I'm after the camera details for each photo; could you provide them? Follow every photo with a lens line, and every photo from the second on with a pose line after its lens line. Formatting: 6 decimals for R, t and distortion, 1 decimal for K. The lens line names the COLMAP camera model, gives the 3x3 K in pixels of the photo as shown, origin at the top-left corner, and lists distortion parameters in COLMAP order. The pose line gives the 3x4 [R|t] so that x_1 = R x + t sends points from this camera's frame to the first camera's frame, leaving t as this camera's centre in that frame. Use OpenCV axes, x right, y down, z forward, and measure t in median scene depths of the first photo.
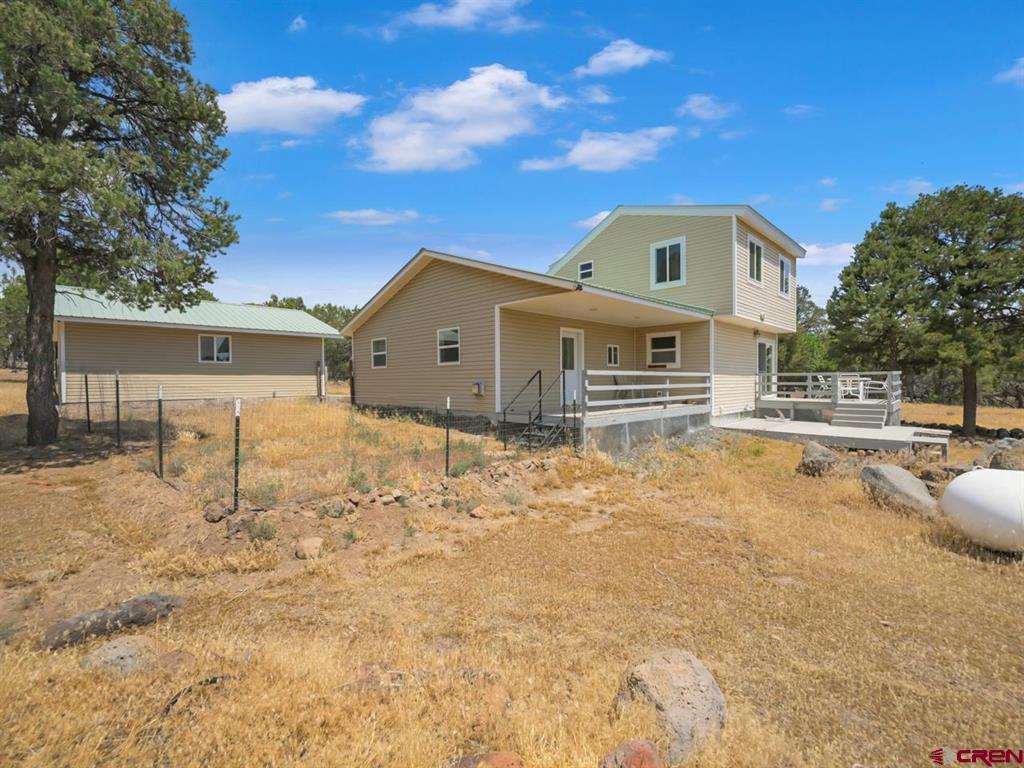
lens RADIAL K [[455.8, 0, 512.8], [0, 455.8, 379.1], [0, 0, 1]] dist [0.001110, 0.001159]
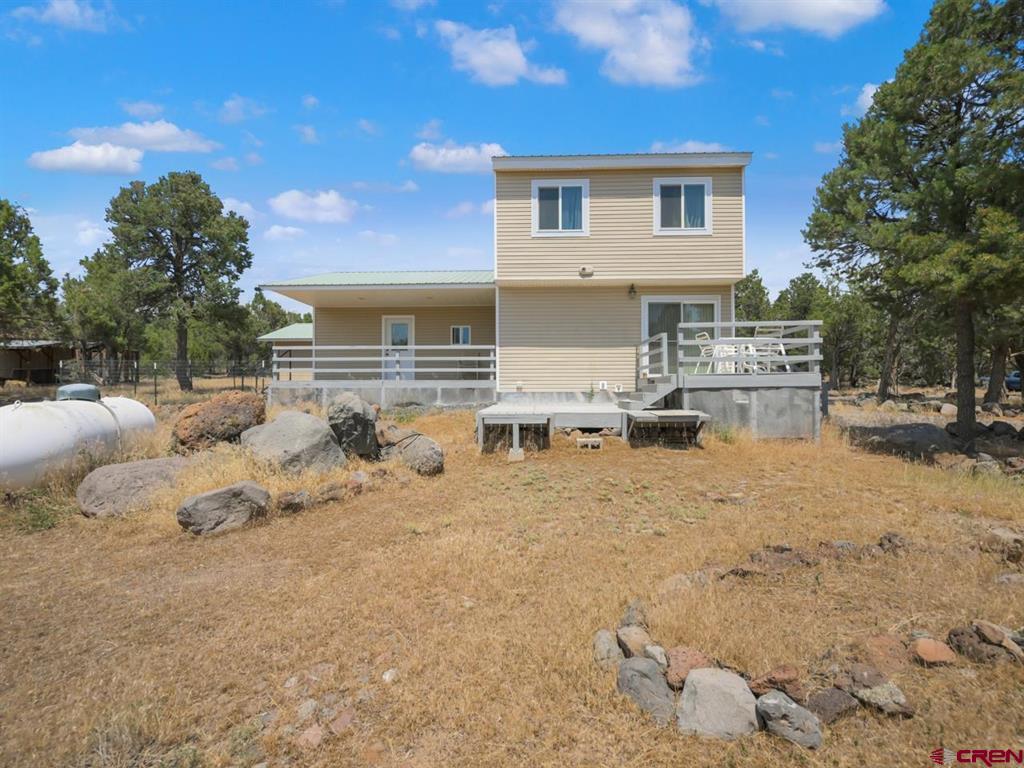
lens RADIAL K [[455.8, 0, 512.8], [0, 455.8, 379.1], [0, 0, 1]] dist [0.001110, 0.001159]
pose [[0.676965, -0.015979, -0.735842, 1.141946], [0.003249, 0.999819, -0.018722, 0.073232], [0.736008, 0.010283, 0.676894, 0.396654]]
